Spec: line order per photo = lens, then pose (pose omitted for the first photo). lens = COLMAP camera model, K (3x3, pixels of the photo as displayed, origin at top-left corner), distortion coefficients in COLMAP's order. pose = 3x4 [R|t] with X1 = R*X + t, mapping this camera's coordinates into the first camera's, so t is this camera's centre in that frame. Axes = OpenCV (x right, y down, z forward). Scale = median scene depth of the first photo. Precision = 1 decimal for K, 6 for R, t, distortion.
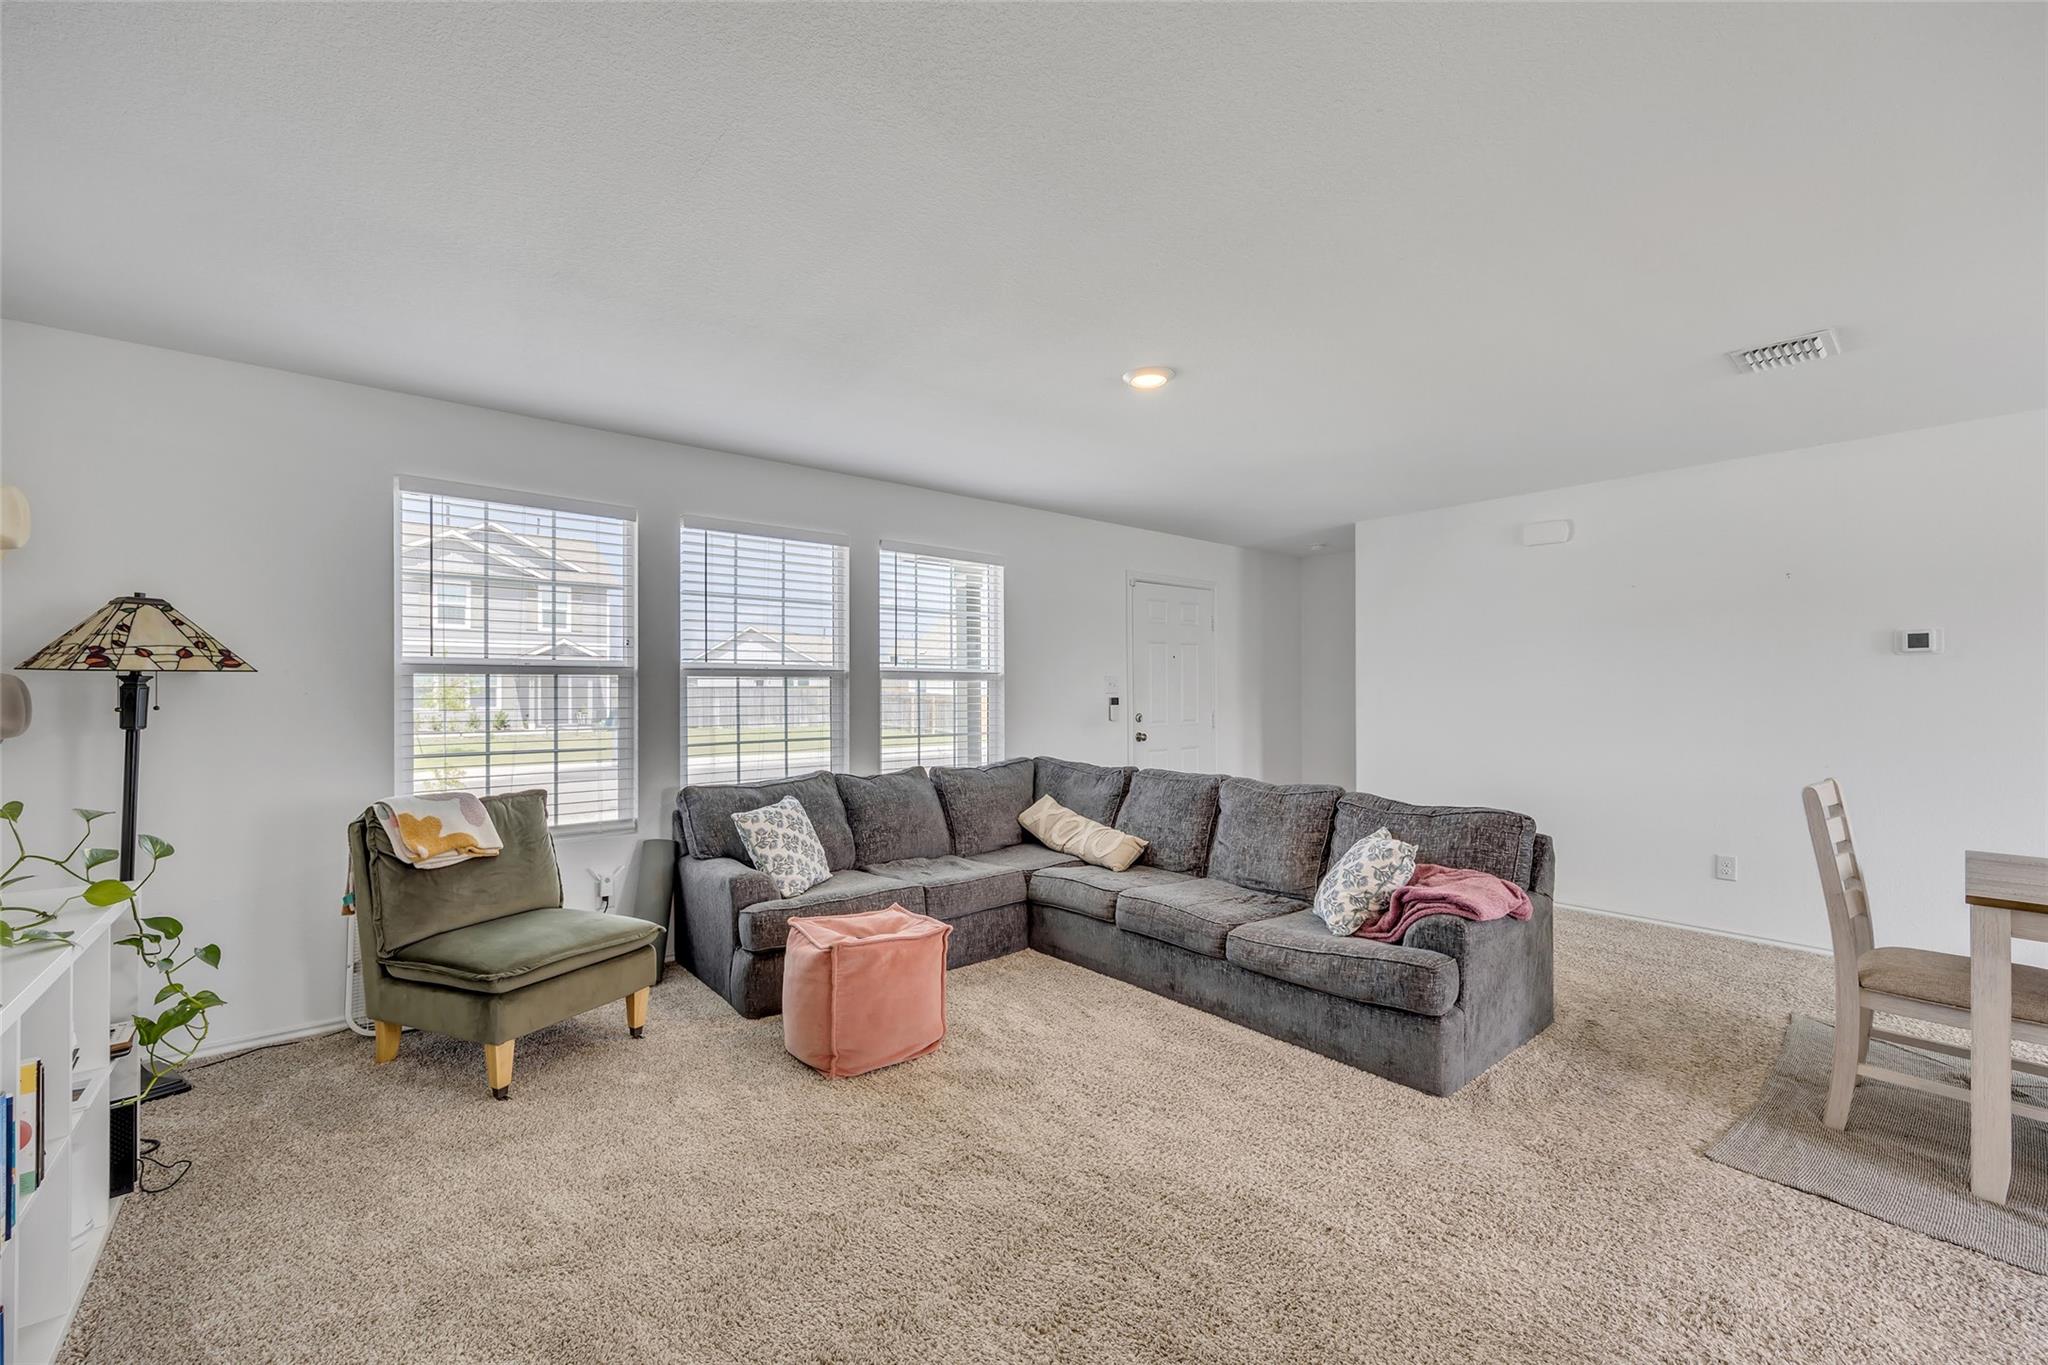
lens RADIAL K [[826.7, 0, 1026.6], [0, 826.7, 684.6], [0, 0, 1]] dist [0.000199, 0.001142]
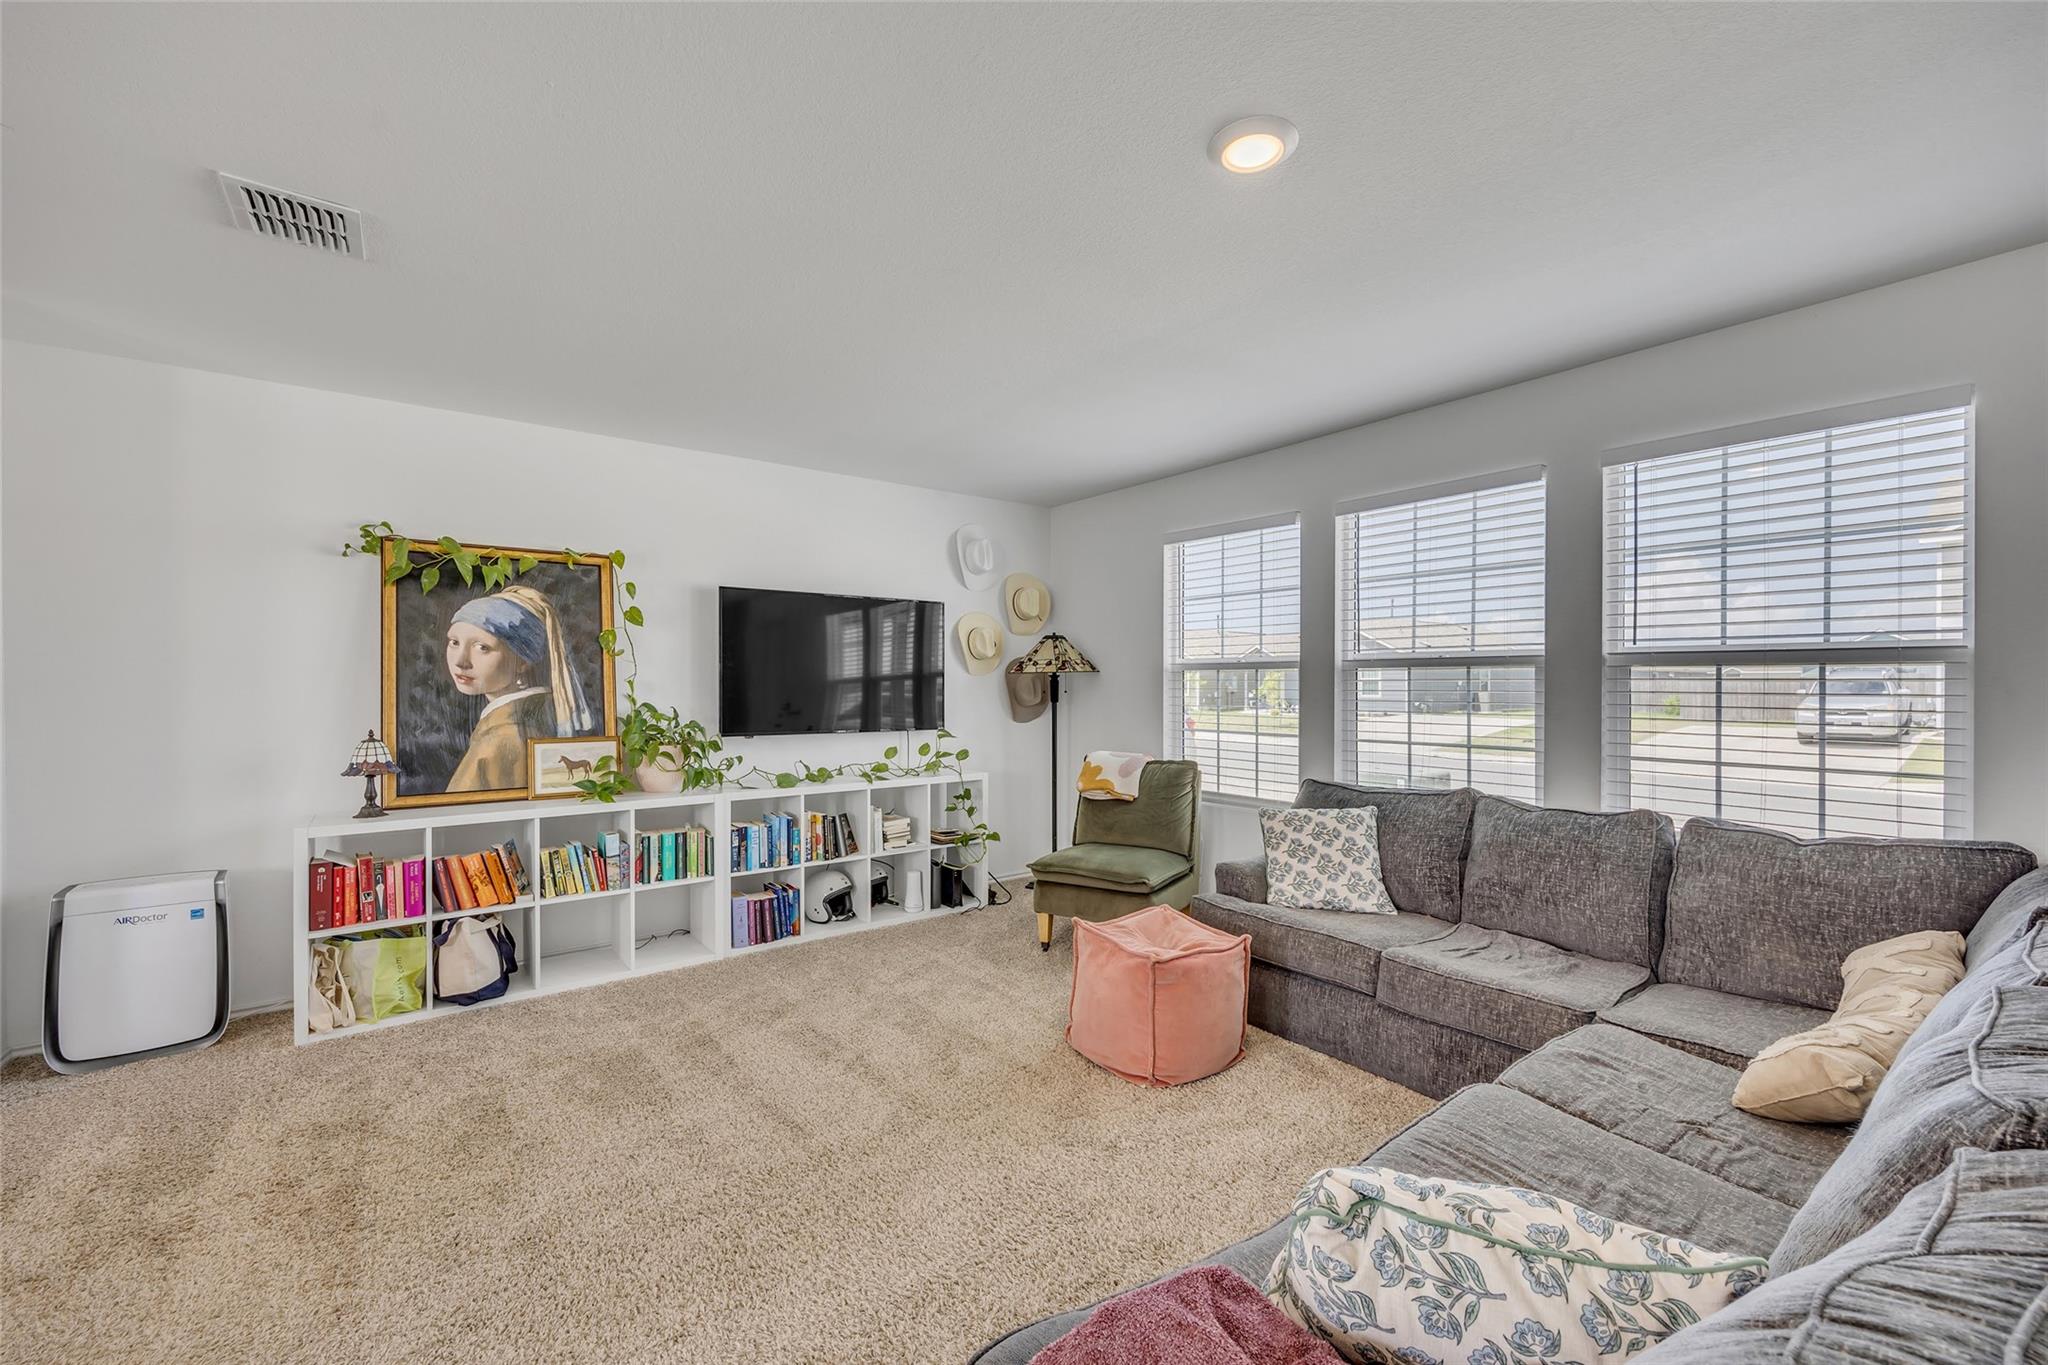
lens RADIAL K [[826.7, 0, 1025.0], [0, 826.7, 685.3], [0, 0, 1]] dist [0.000199, 0.001142]
pose [[-0.051175, 0.004337, -0.998680, 0.678393], [0.006211, 0.999973, 0.004025, 0.003760], [0.998670, -0.005997, -0.051201, 0.795643]]
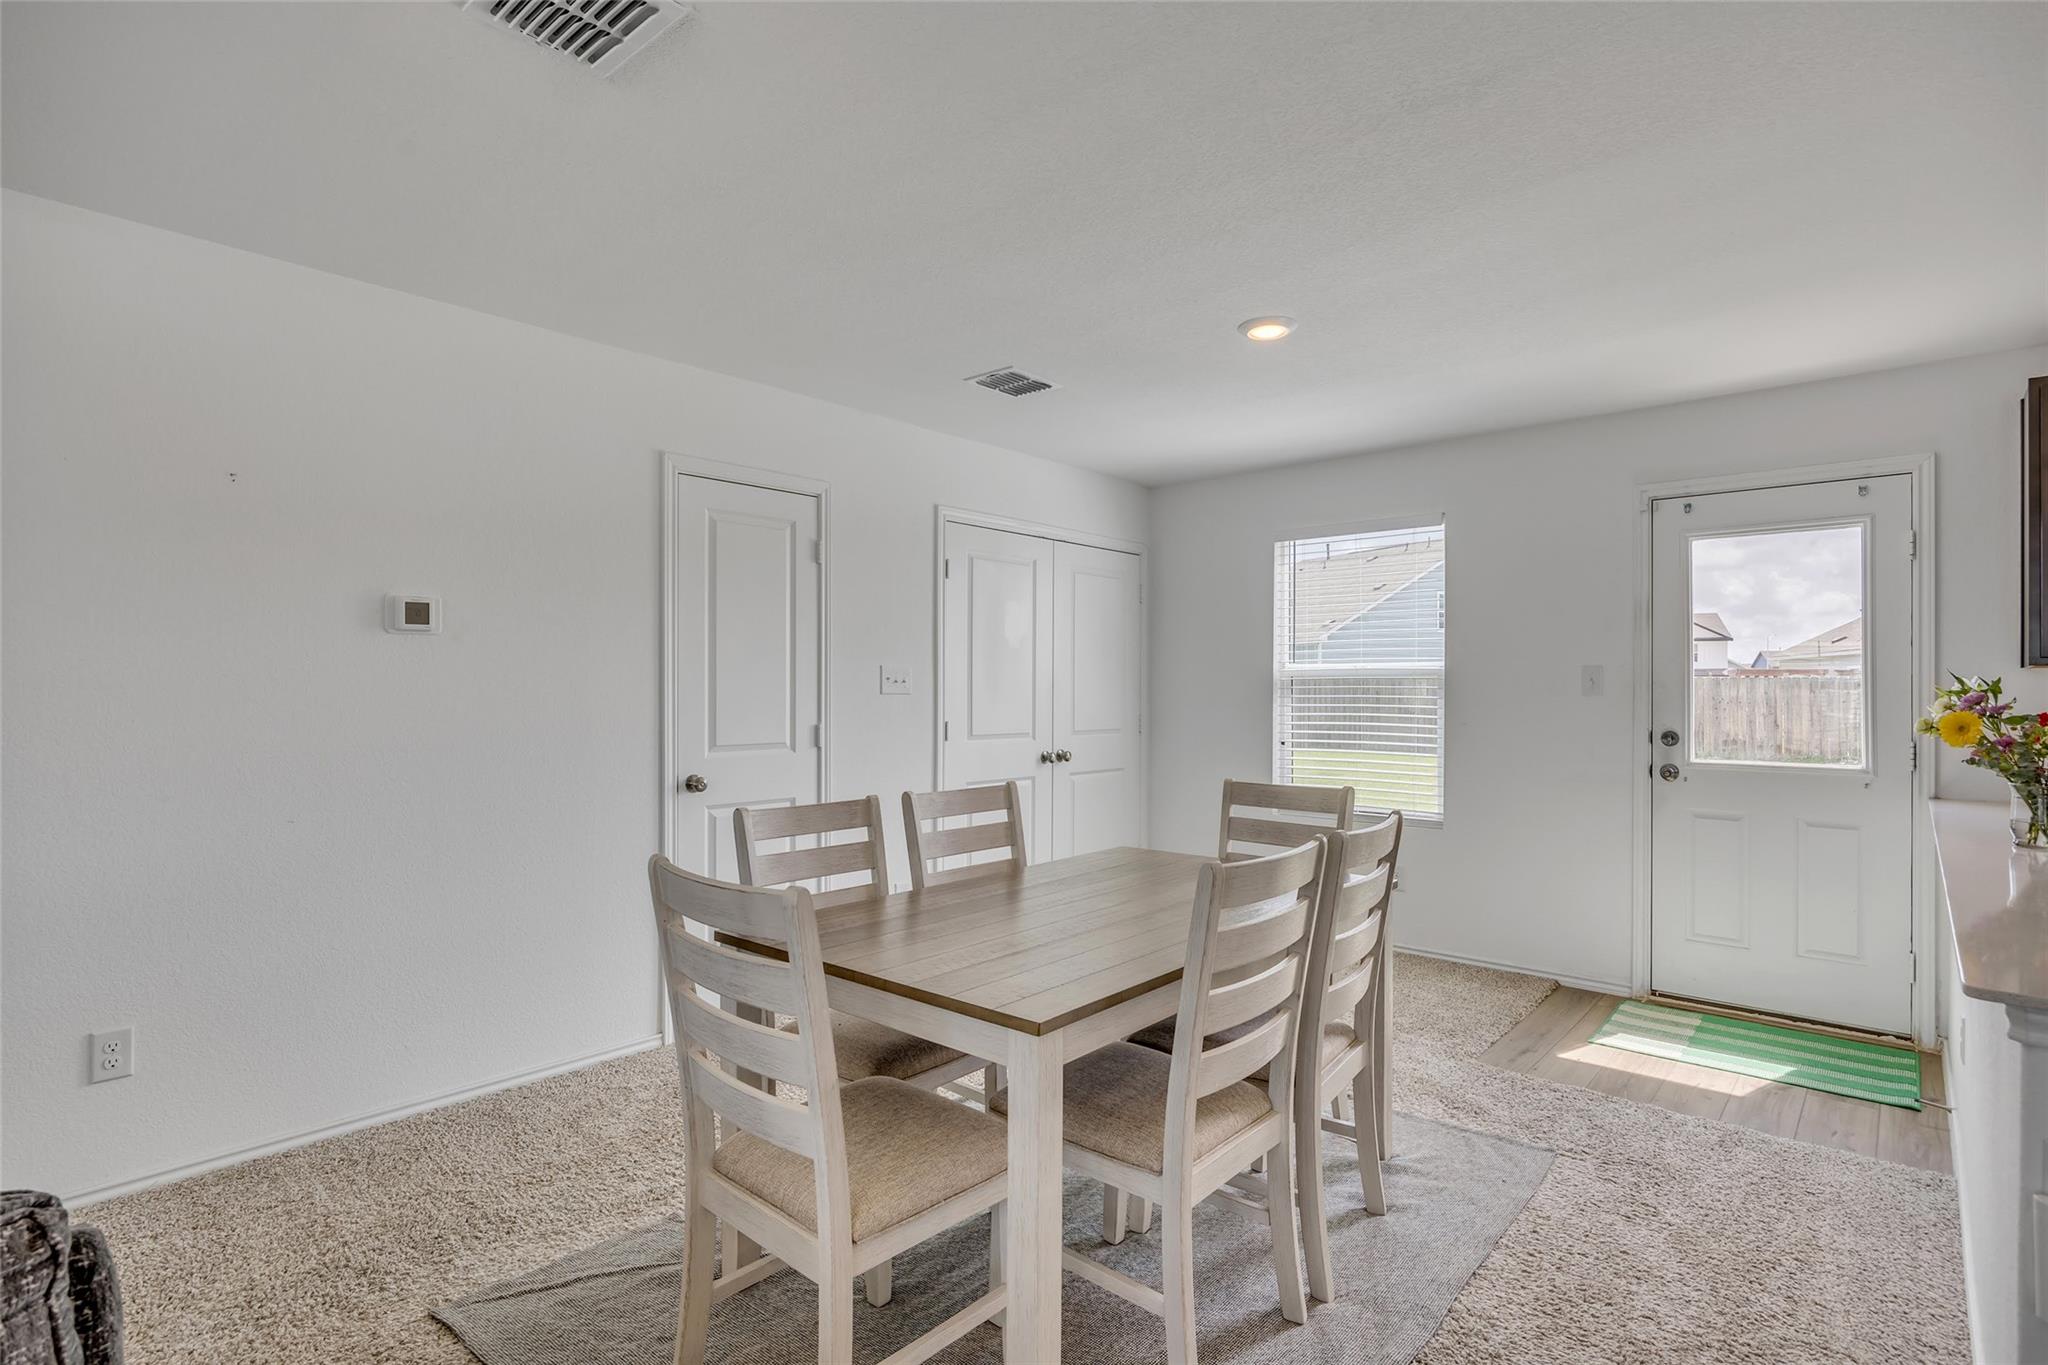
lens RADIAL K [[998.7, 0, 1024.3], [0, 998.7, 671.1], [0, 0, 1]] dist [-0.013022, 0.001494]
pose [[-0.142843, 0.014033, 0.989646, 0.235114], [-0.010880, 0.999817, -0.015748, 0.000617], [-0.989686, -0.013017, -0.142664, 0.689705]]
